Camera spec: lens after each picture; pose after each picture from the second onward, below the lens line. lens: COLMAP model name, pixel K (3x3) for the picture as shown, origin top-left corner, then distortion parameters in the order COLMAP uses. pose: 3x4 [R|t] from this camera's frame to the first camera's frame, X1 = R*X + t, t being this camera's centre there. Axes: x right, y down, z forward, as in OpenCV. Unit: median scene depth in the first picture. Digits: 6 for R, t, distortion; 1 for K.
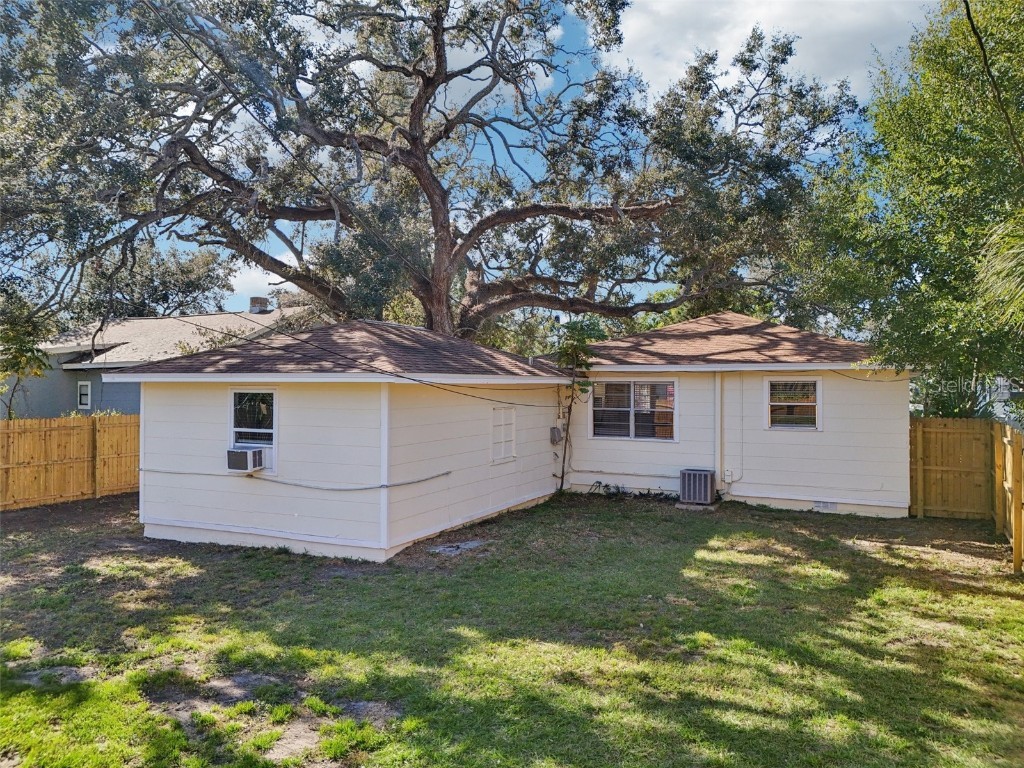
lens RADIAL K [[770.7, 0, 516.6], [0, 770.7, 375.8], [0, 0, 1]] dist [0.080766, -0.090108]
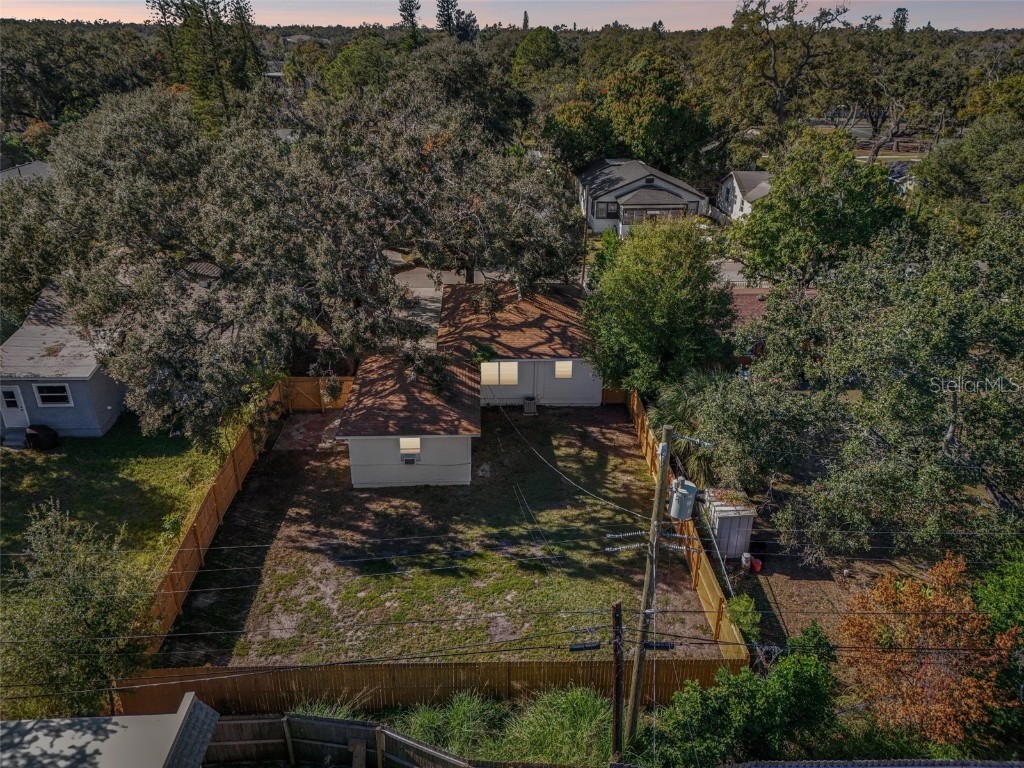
lens RADIAL K [[763.3, 0, 518.7], [0, 763.3, 377.9], [0, 0, 1]] dist [0.026947, 0.000688]
pose [[0.879127, -0.197775, 0.433614, -1.776605], [-0.004103, 0.906656, 0.421852, -2.045453], [-0.476570, -0.372640, 0.796254, -1.923929]]
